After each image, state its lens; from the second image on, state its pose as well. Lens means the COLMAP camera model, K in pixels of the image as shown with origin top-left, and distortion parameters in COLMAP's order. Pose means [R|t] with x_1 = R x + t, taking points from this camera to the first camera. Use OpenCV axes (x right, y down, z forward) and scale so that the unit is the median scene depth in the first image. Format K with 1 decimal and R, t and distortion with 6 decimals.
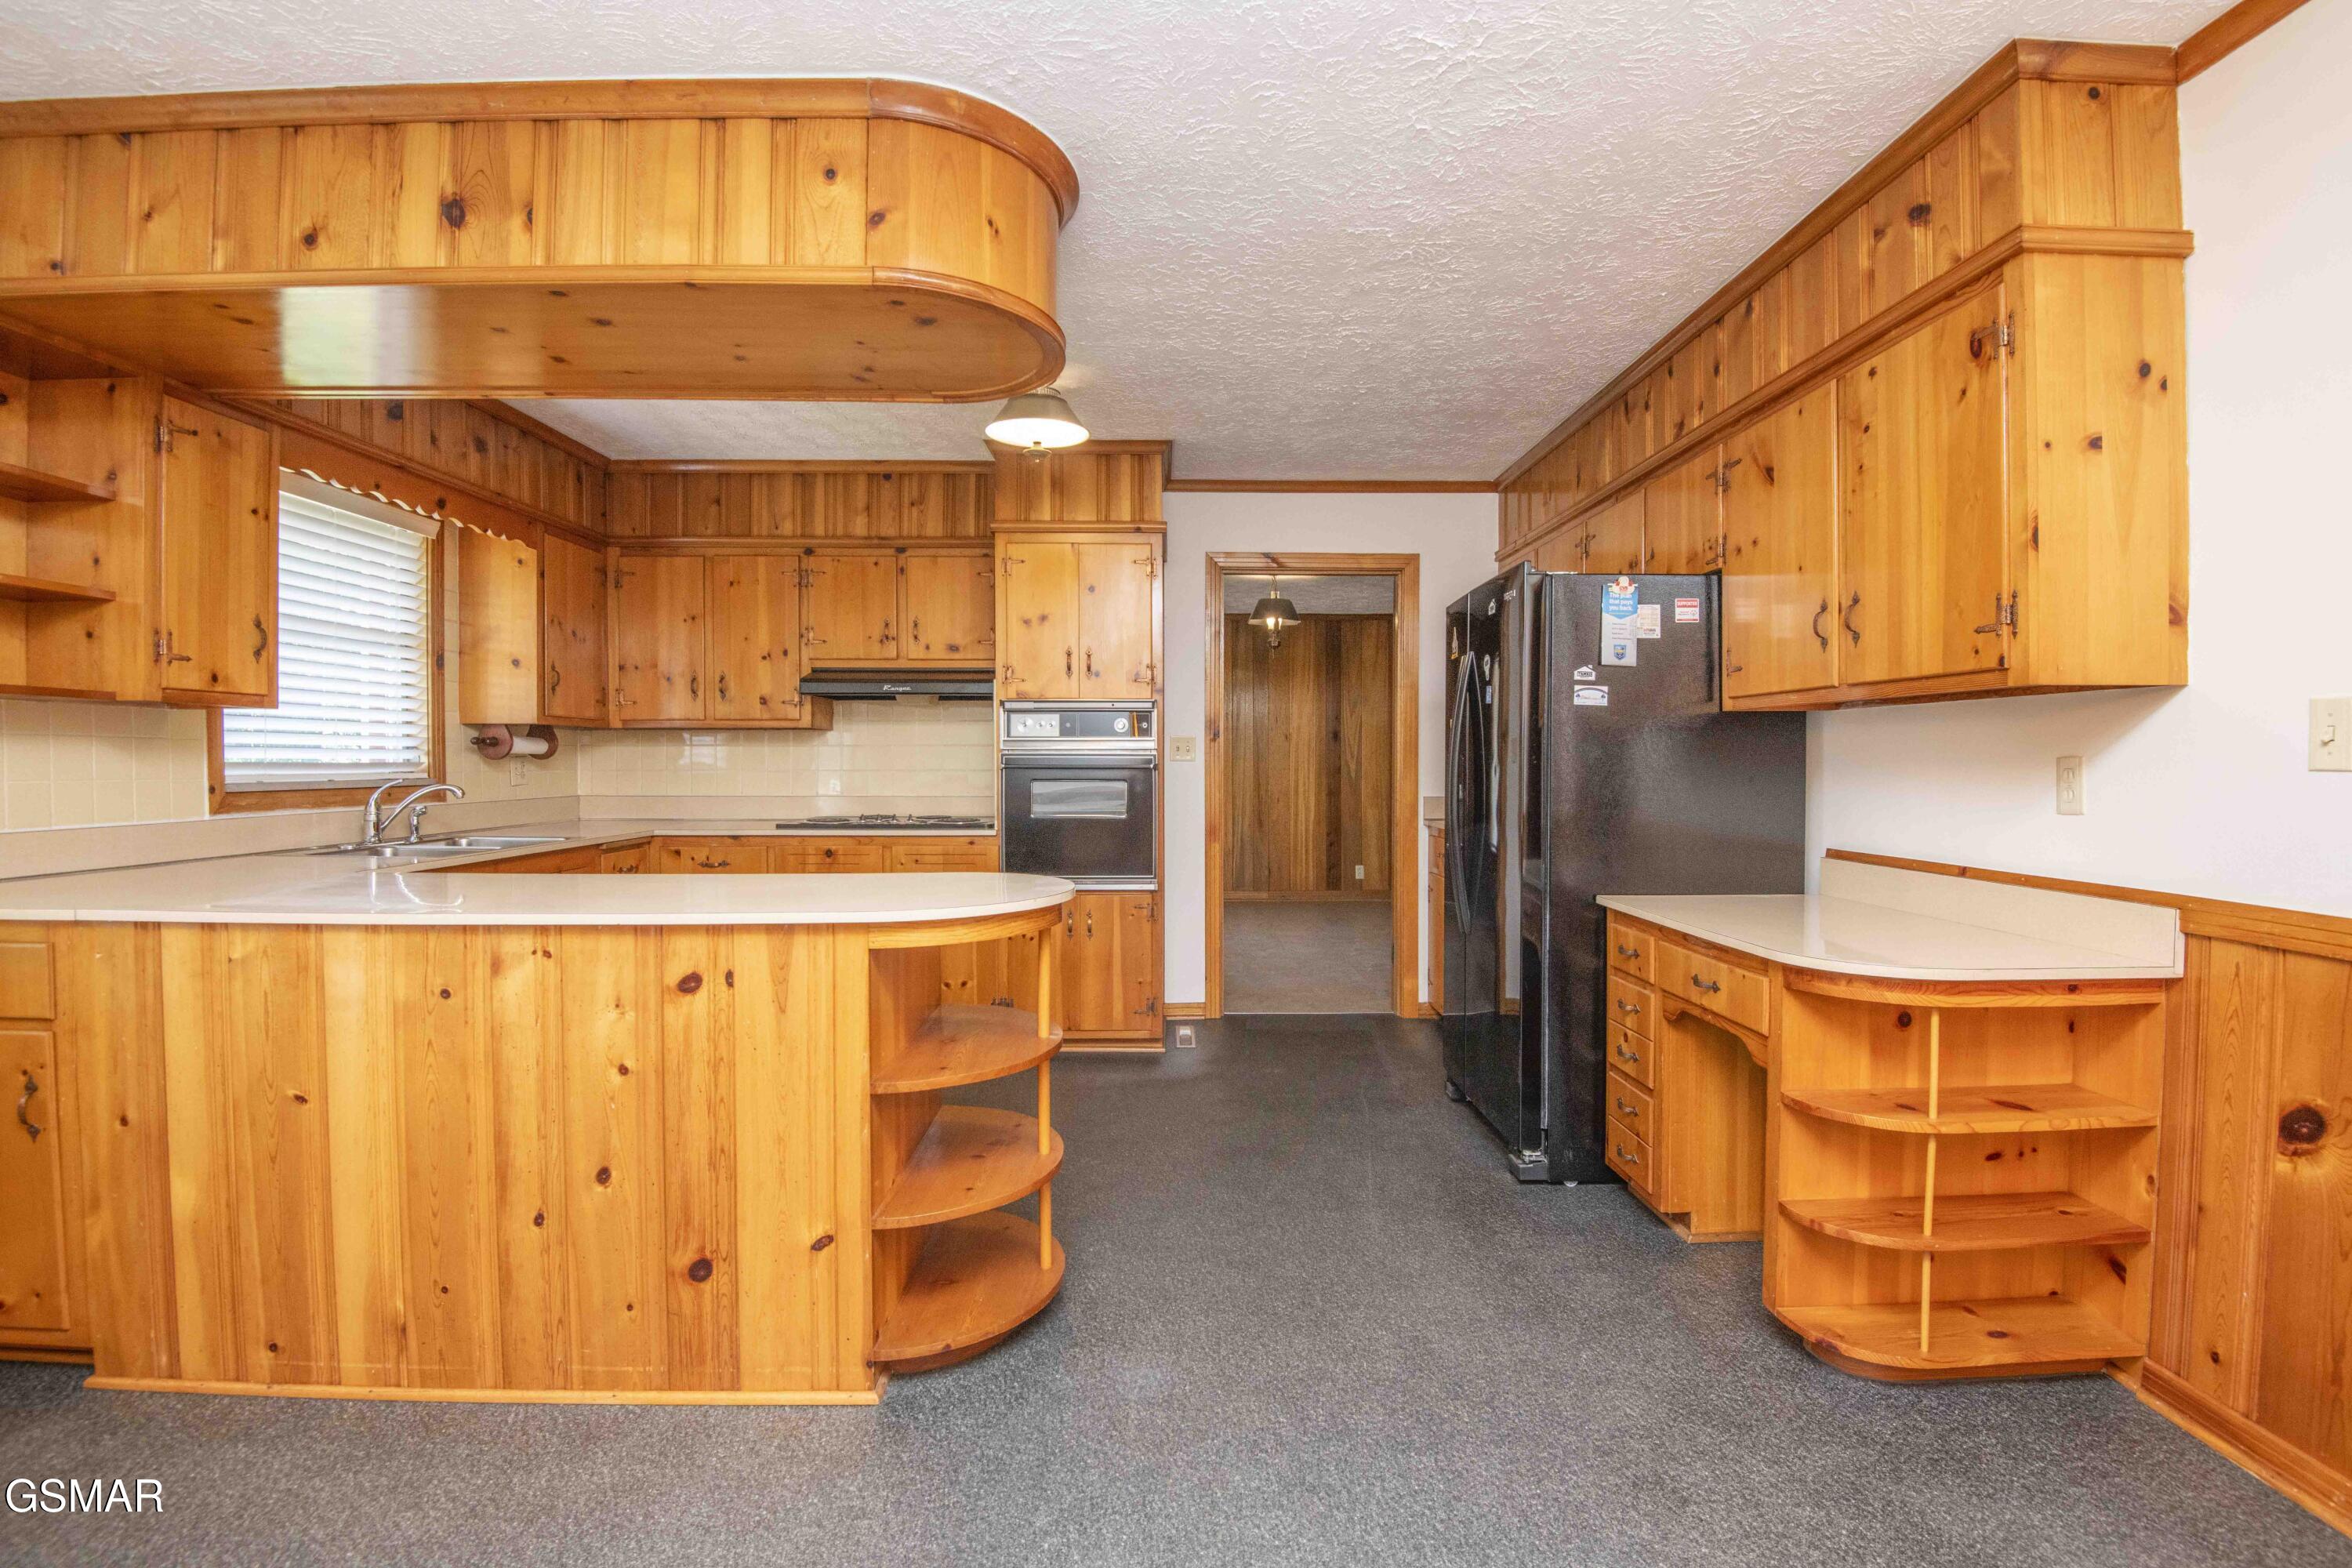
lens RADIAL K [[1089.5, 0, 1184.6], [0, 1089.5, 782.9], [0, 0, 1]] dist [-0.008867, -0.018328]
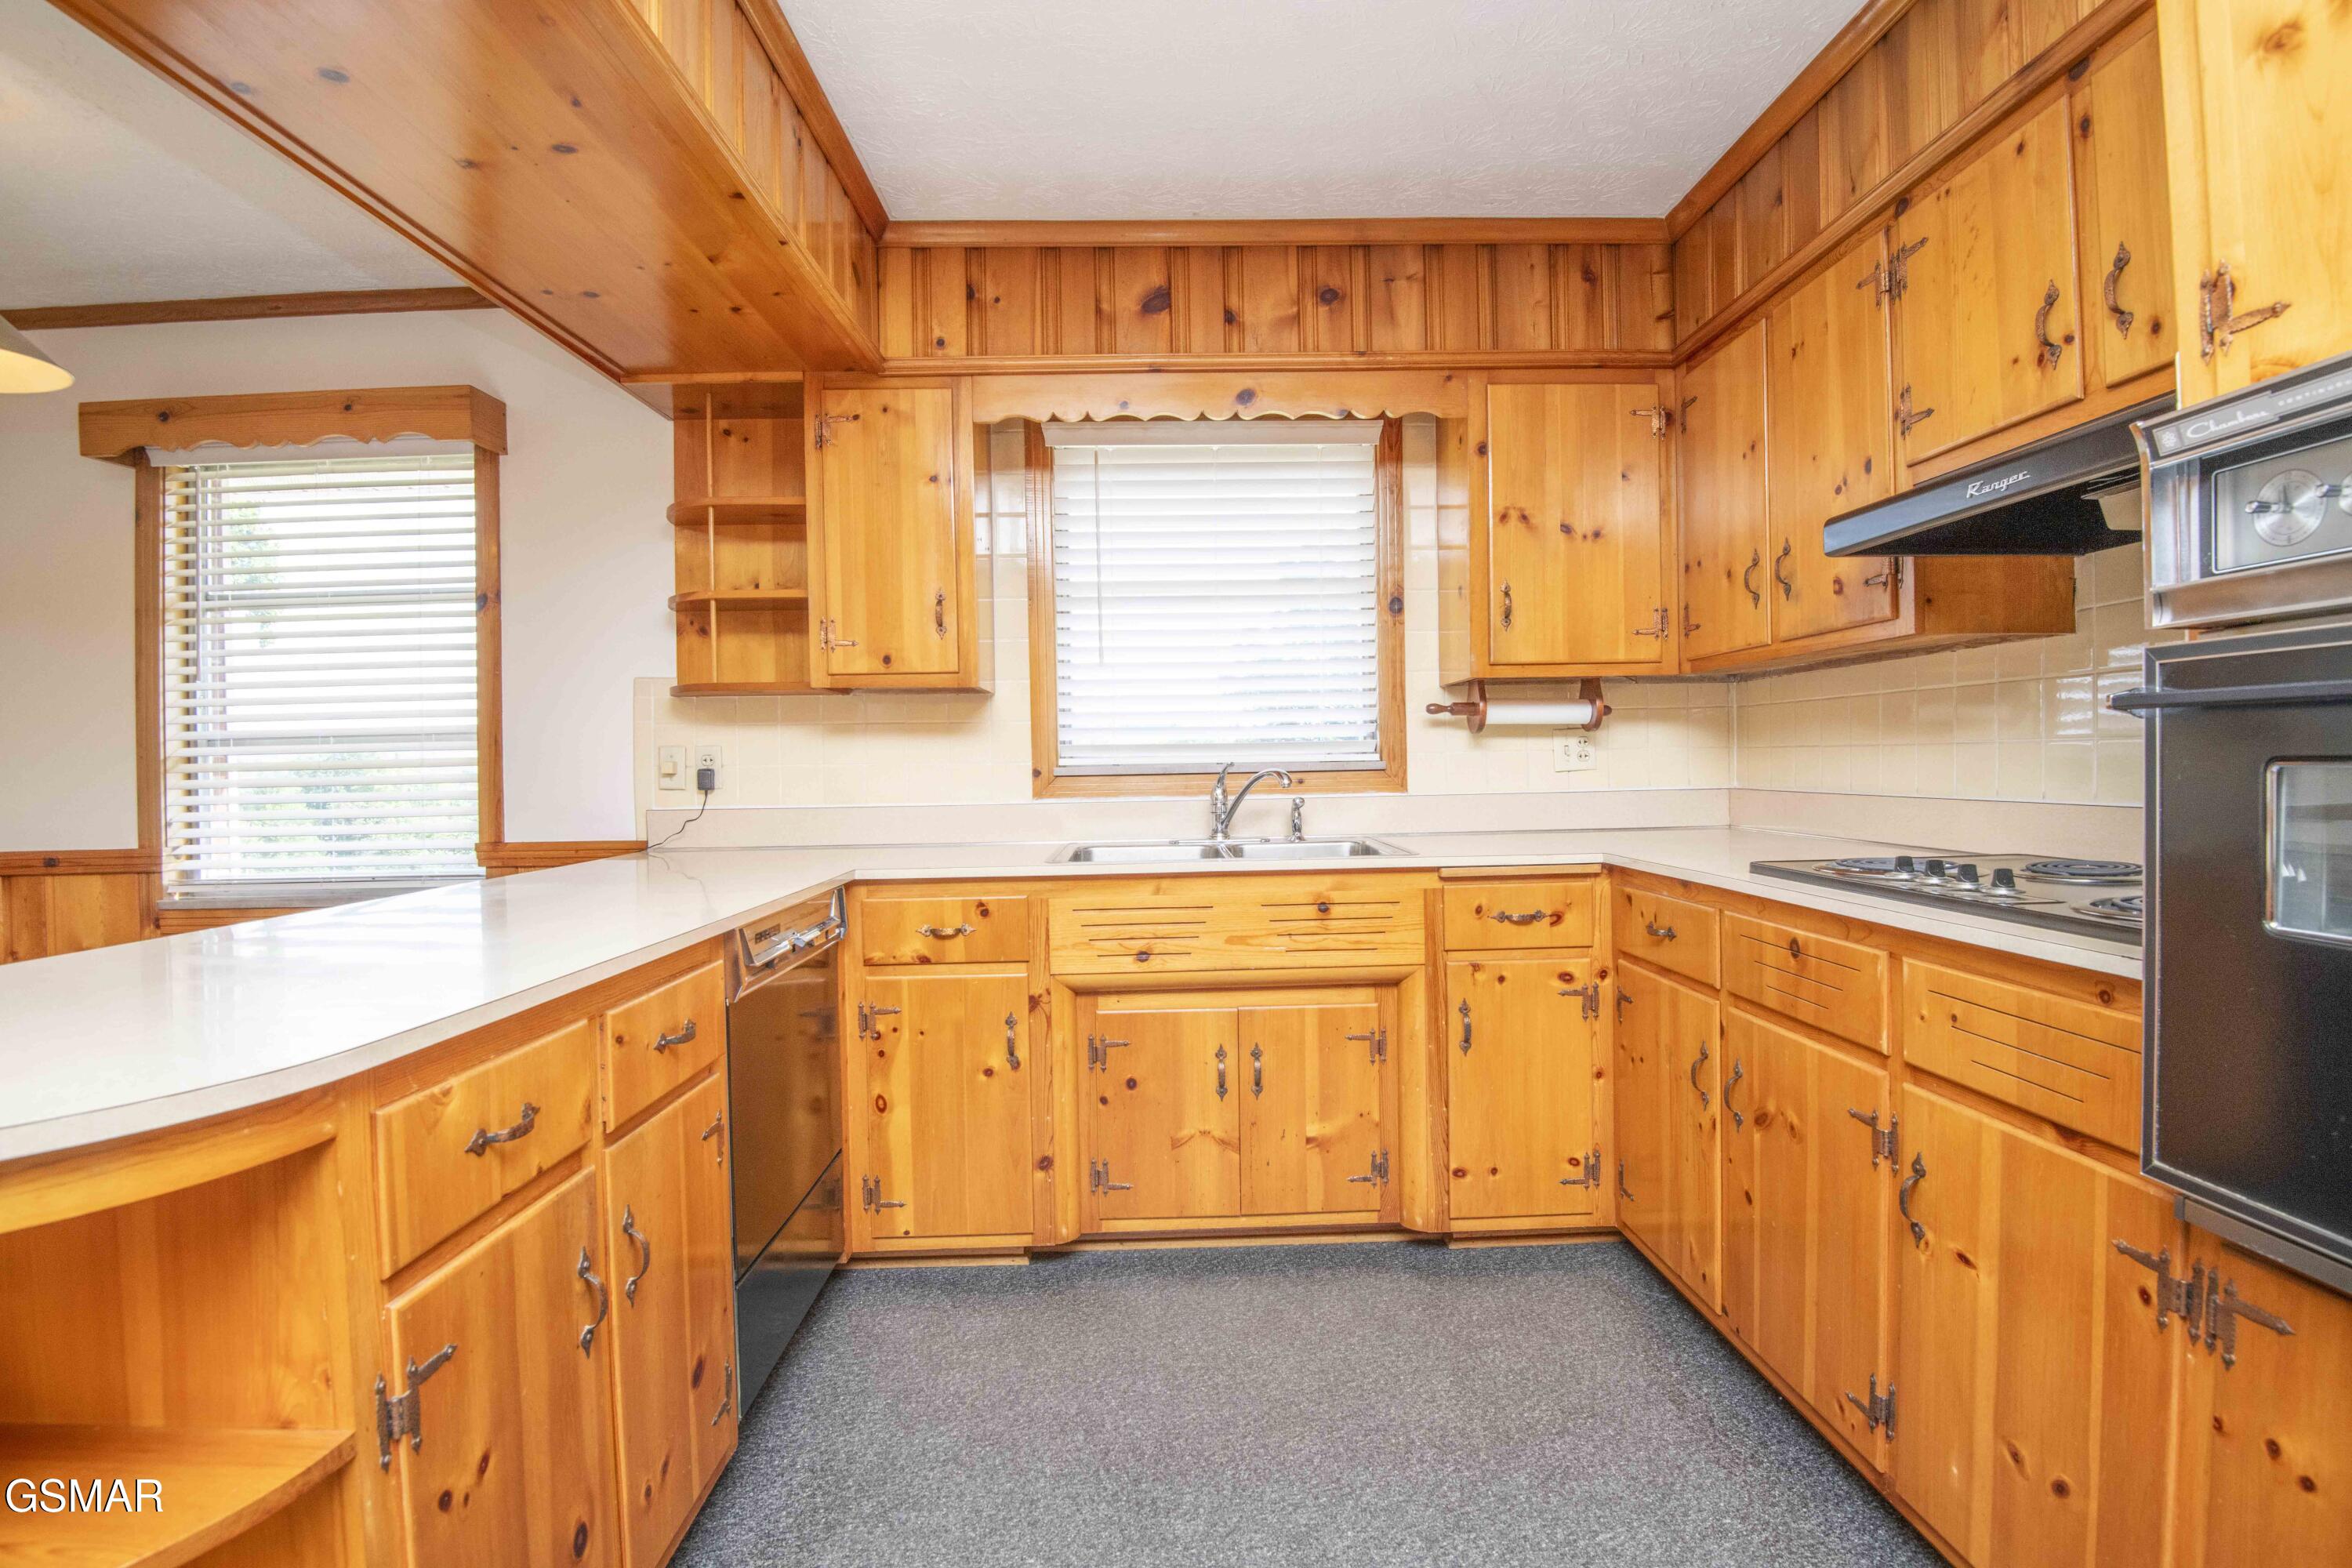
lens RADIAL K [[1084.6, 0, 1176.0], [0, 1084.6, 784.0], [0, 0, 1]] dist [-0.000304, -0.029171]
pose [[0.009873, 0.017726, -0.999794, 0.074800], [-0.003927, 0.999836, 0.017688, -0.001632], [0.999944, 0.003752, 0.009940, 0.954798]]
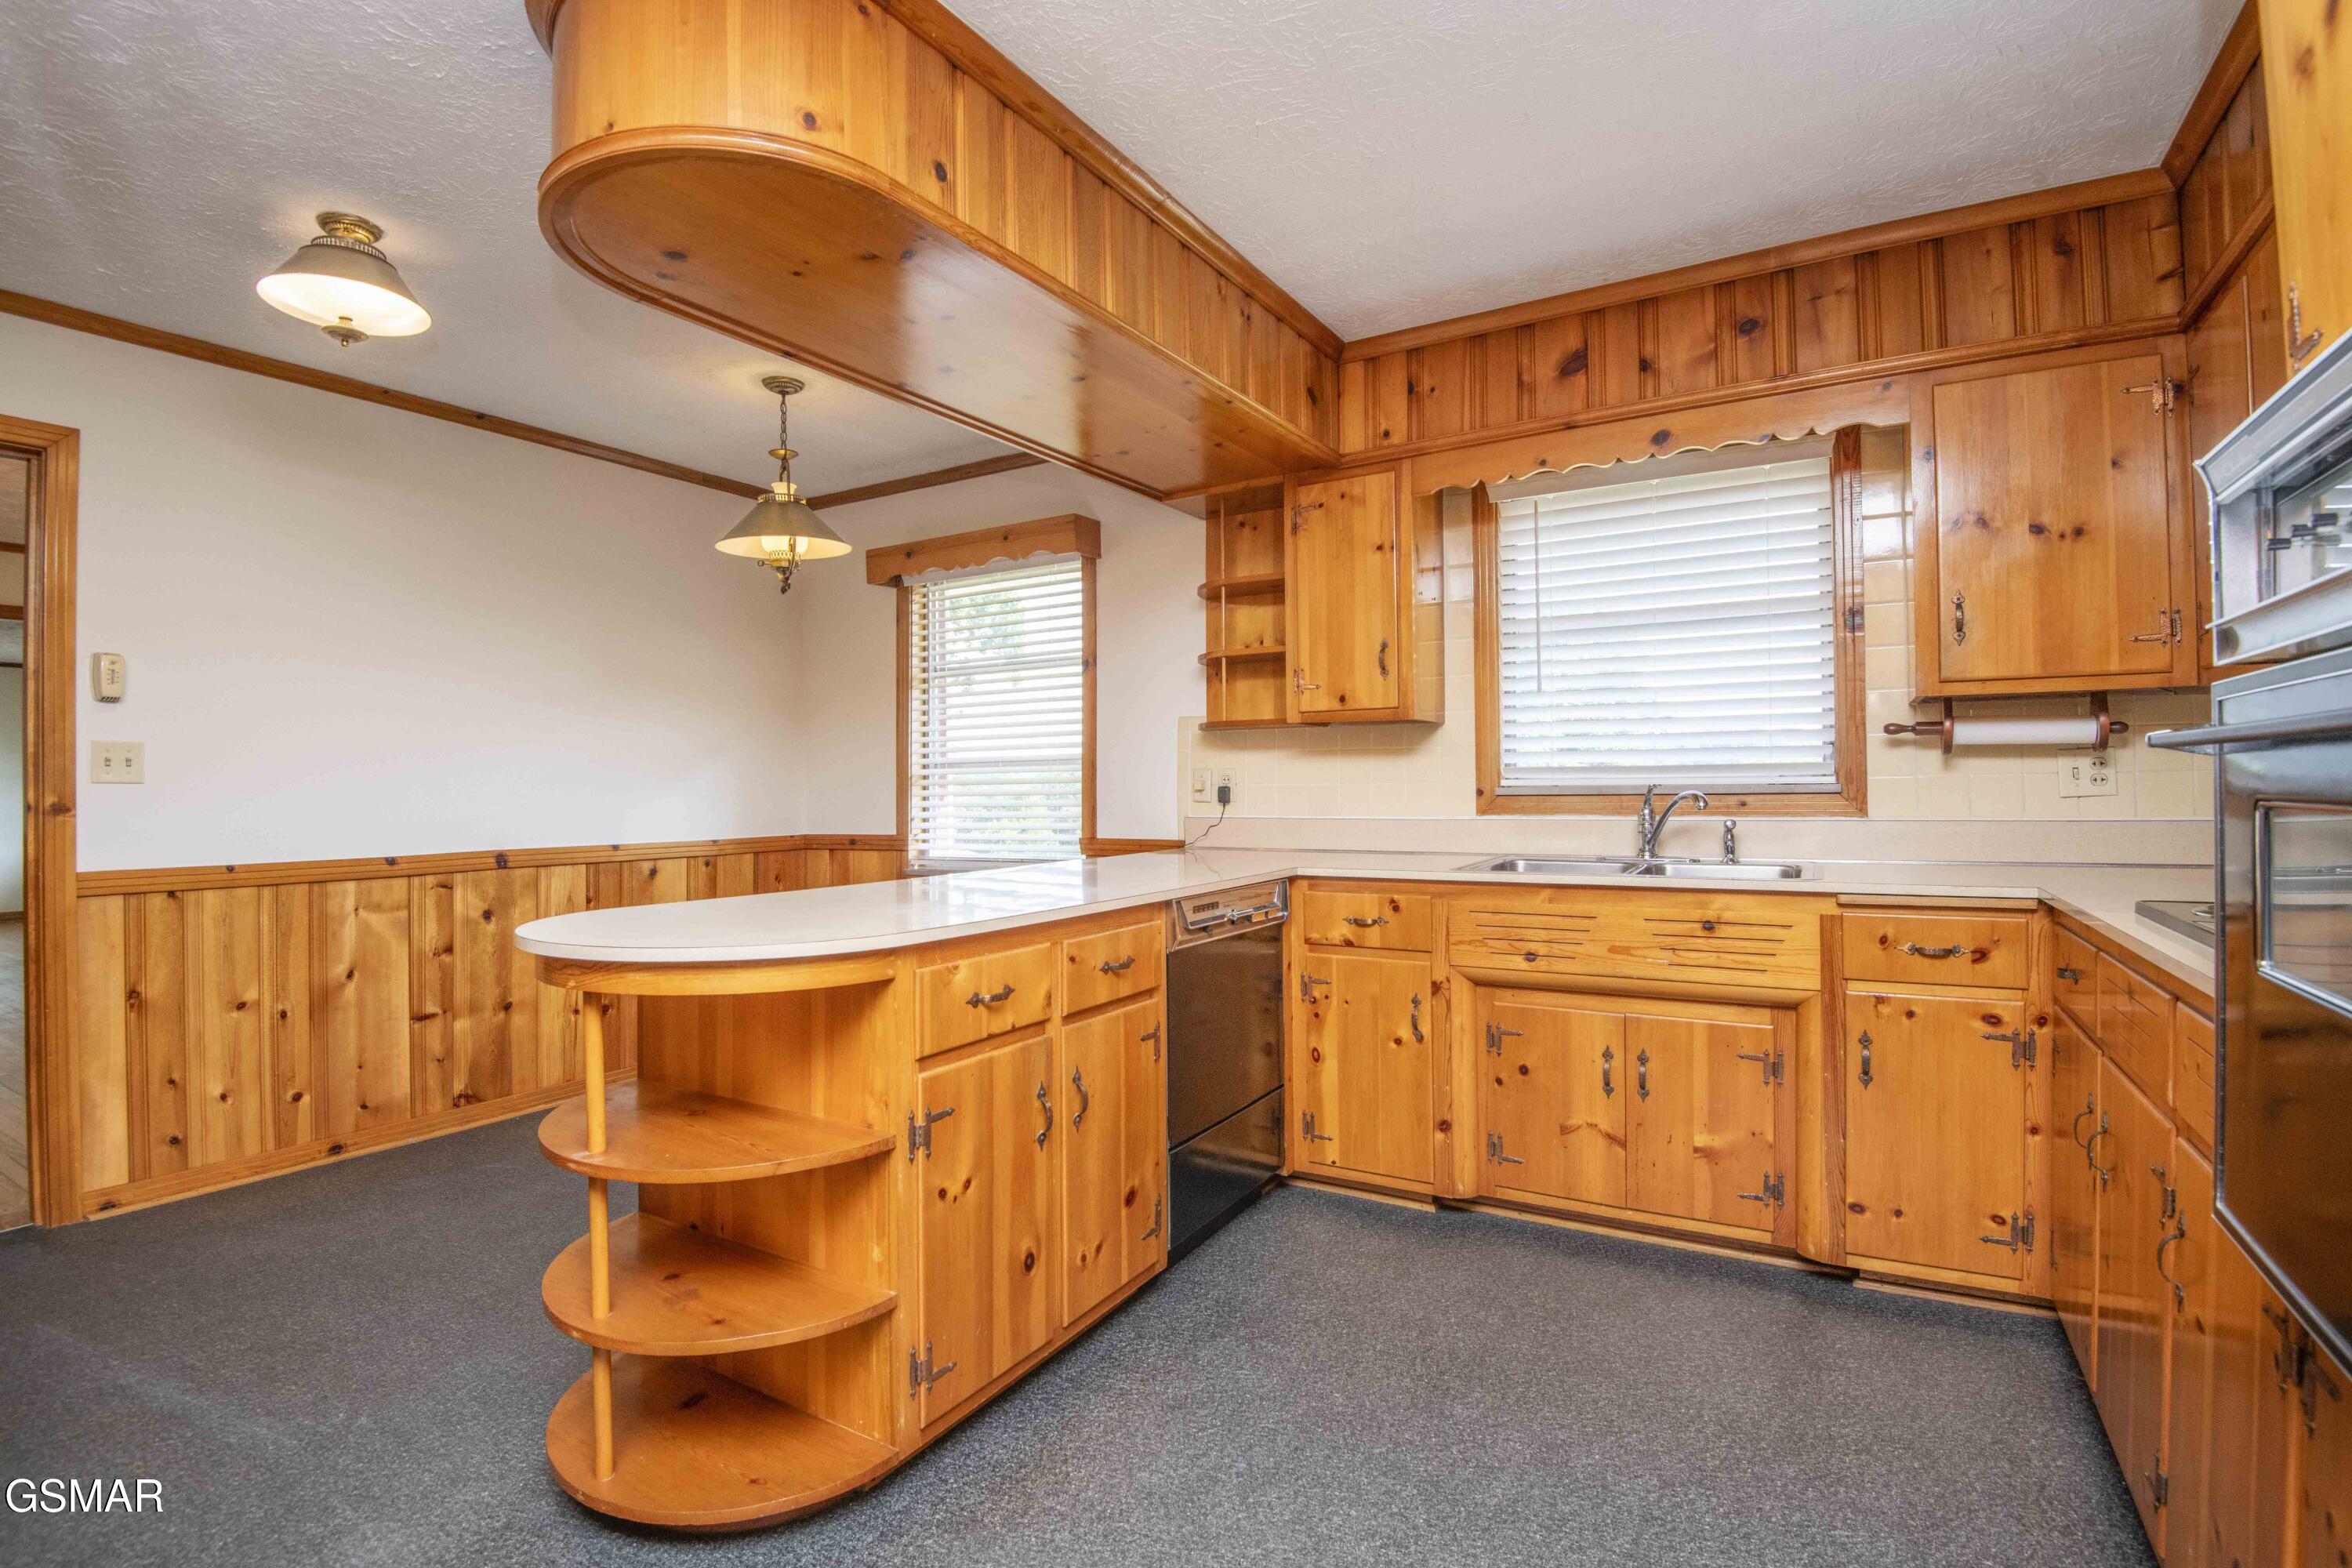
lens RADIAL K [[1089.5, 0, 1184.6], [0, 1089.5, 782.9], [0, 0, 1]] dist [-0.008867, -0.018328]
pose [[-0.524579, 0.000970, -0.851361, 0.179750], [-0.008503, 0.999944, 0.006379, -0.007046], [0.851319, 0.010586, -0.524541, 1.136567]]
